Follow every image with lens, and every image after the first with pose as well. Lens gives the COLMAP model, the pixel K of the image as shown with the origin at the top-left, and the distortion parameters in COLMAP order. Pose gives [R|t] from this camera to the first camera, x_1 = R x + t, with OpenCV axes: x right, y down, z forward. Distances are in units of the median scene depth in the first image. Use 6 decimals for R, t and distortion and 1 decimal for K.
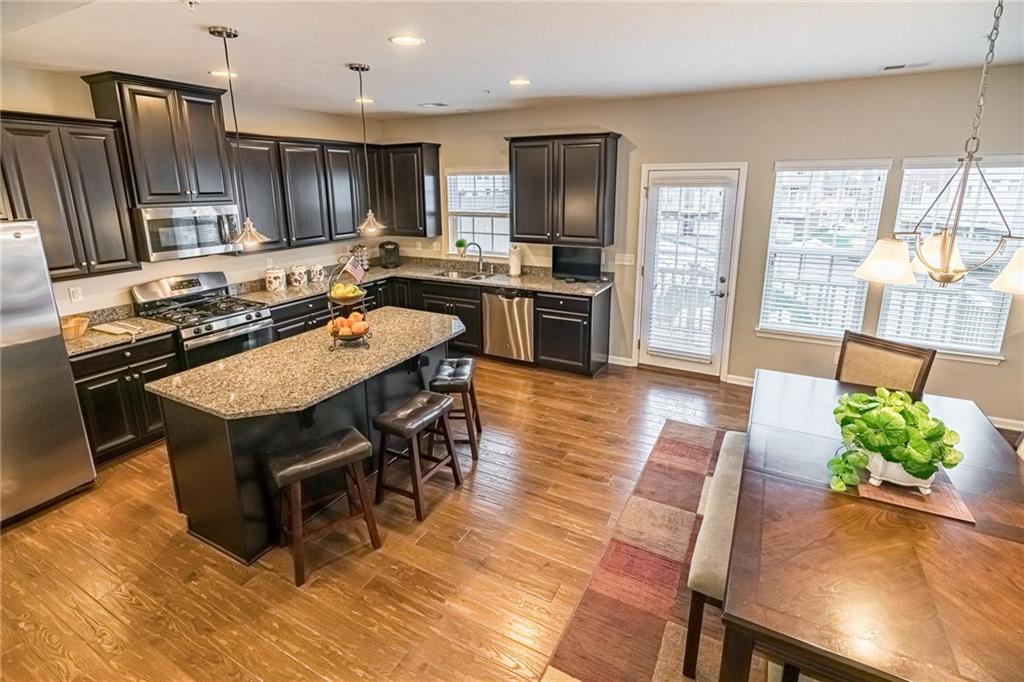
lens RADIAL K [[488.1, 0, 510.5], [0, 488.1, 294.3], [0, 0, 1]] dist [0.004897, 0.000620]
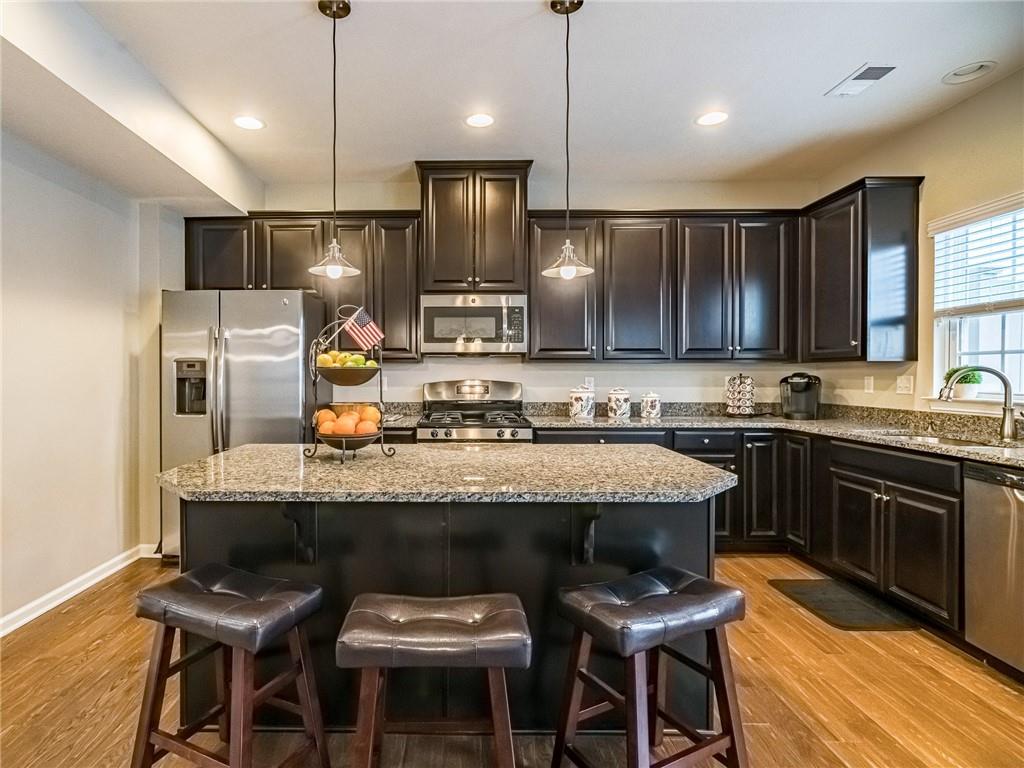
lens RADIAL K [[522.0, 0, 459.9], [0, 522.0, 379.5], [0, 0, 1]] dist [-0.004187, 0.000354]
pose [[0.466010, 0.017175, -0.884613, 0.140612], [-0.202701, 0.975292, -0.087847, 0.045070], [0.861247, 0.220249, 0.457977, 0.510948]]
